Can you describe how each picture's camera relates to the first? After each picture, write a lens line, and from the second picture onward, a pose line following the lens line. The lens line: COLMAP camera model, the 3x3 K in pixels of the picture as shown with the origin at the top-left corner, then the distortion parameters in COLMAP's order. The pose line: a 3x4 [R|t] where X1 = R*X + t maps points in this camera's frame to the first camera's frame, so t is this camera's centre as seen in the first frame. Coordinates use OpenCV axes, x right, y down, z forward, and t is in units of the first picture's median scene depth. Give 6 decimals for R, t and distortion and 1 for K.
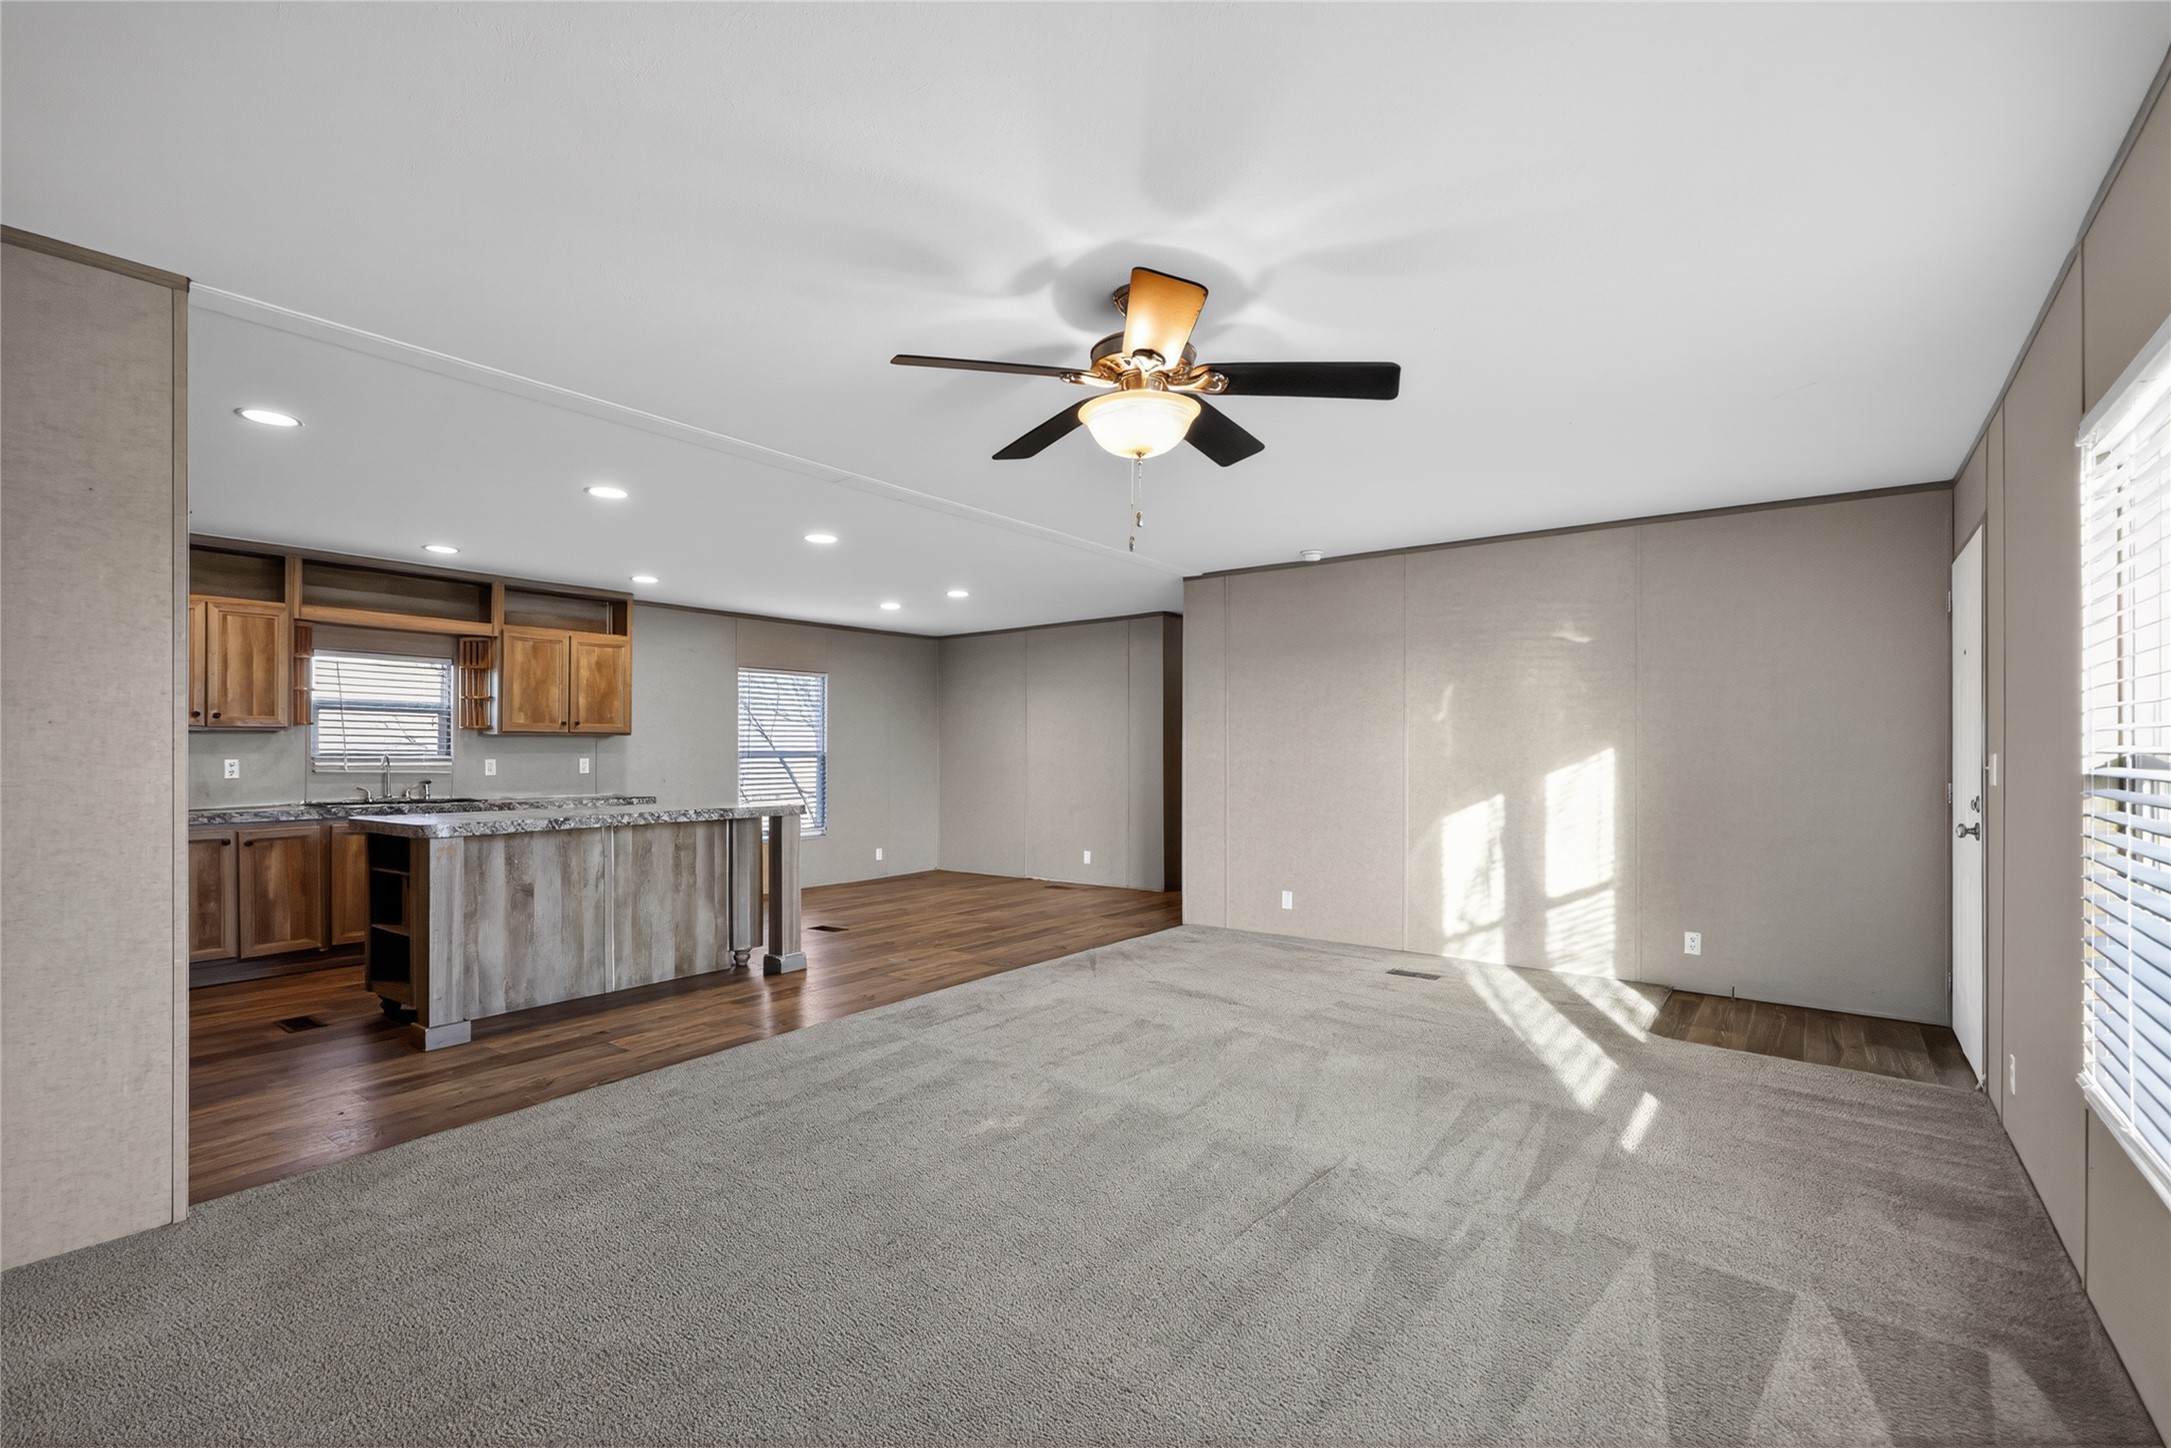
lens RADIAL K [[952.4, 0, 1109.1], [0, 952.4, 751.8], [0, 0, 1]] dist [-0.000073, 0.000133]
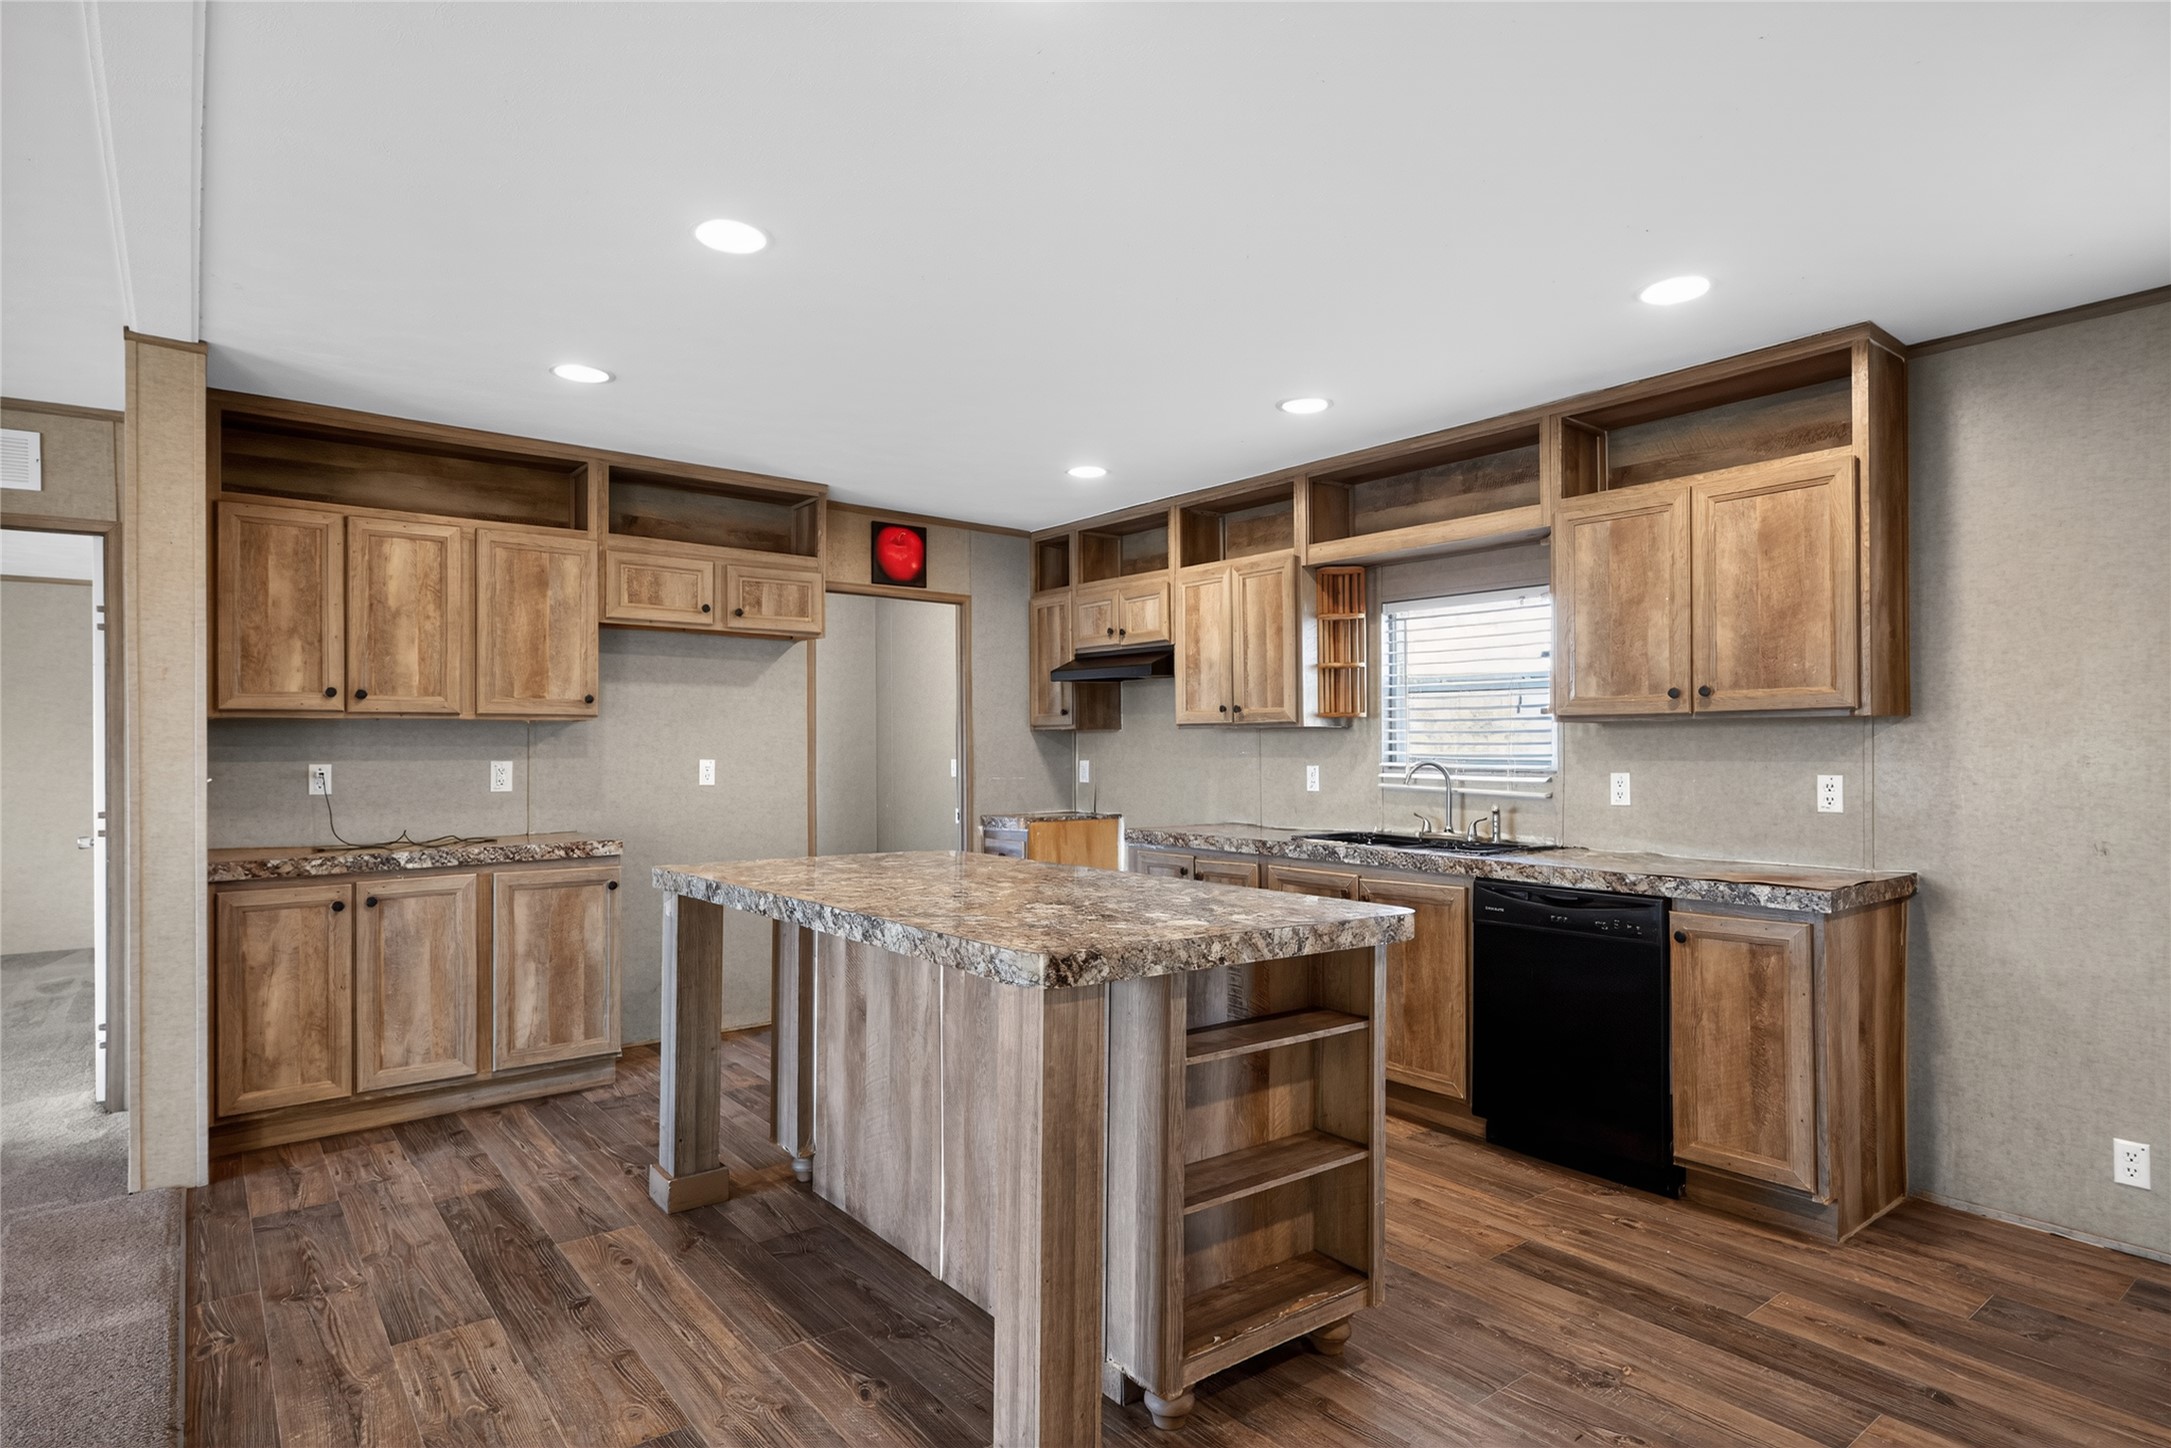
lens RADIAL K [[1145.0, 0, 1082.5], [0, 1145.0, 735.7], [0, 0, 1]] dist [0.004438, -0.000159]
pose [[-0.269156, -0.016064, -0.962963, -0.001663], [-0.000336, 0.999862, -0.016586, -0.002147], [0.963097, -0.004140, -0.269124, 1.145338]]
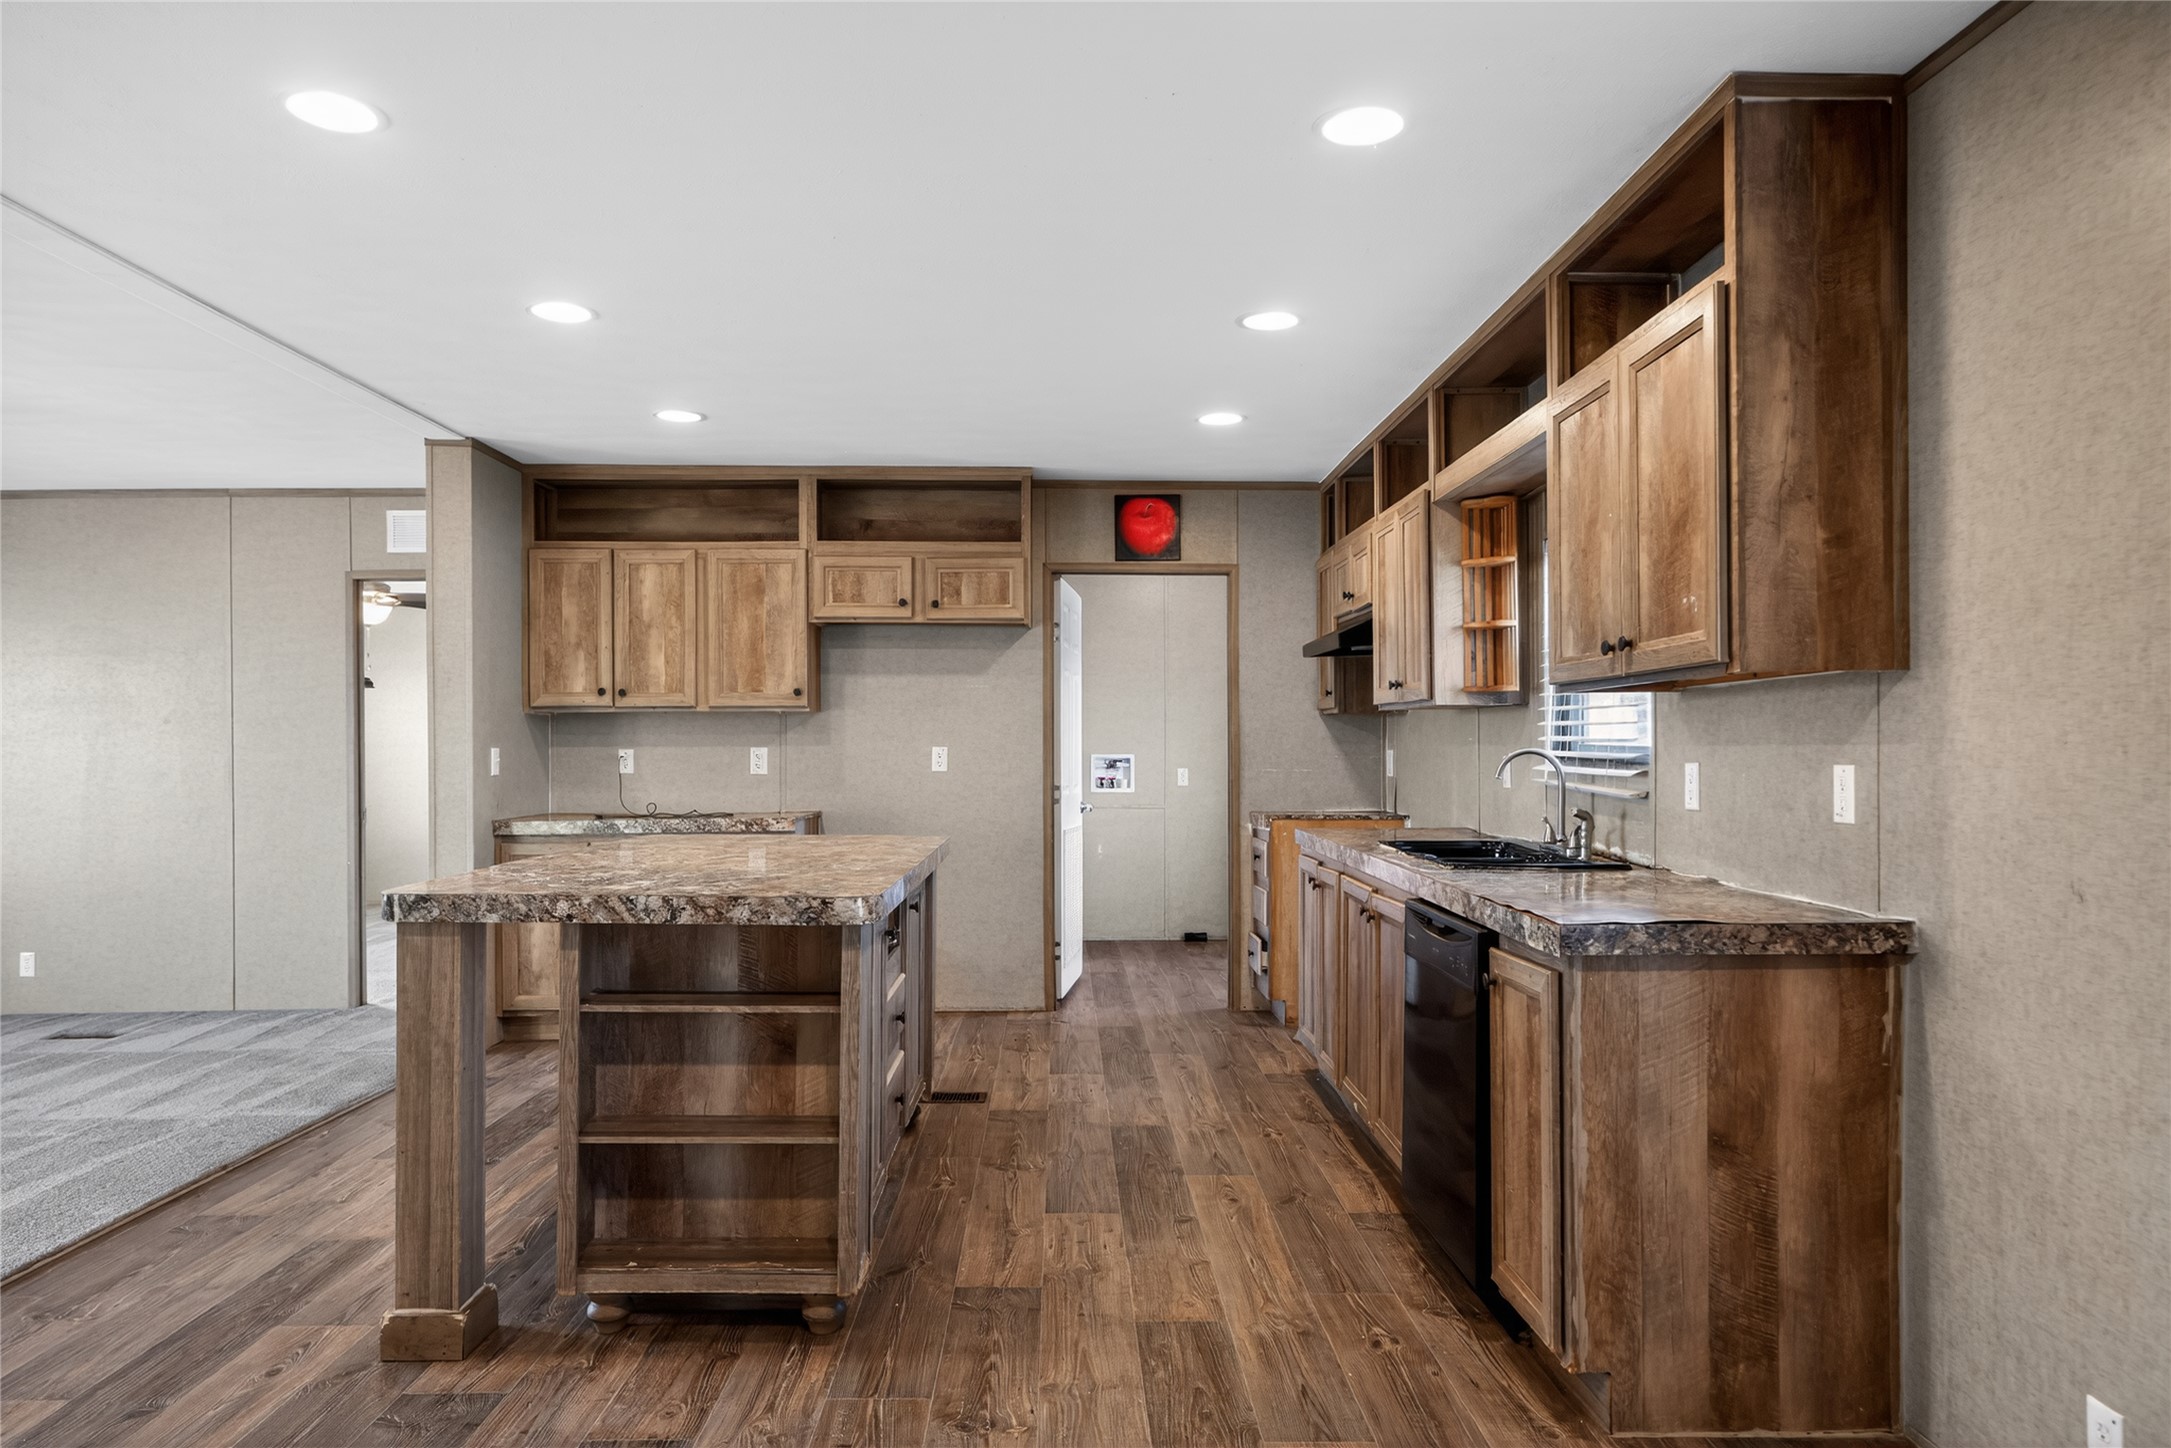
lens RADIAL K [[1362.8, 0, 1097.0], [0, 1362.8, 750.6], [0, 0, 1]] dist [-0.004848, -0.000670]
pose [[-0.790116, 0.001152, -0.612956, -0.229607], [-0.000103, 0.999998, 0.002013, 0.003206], [0.612957, 0.001654, -0.790114, 1.615009]]
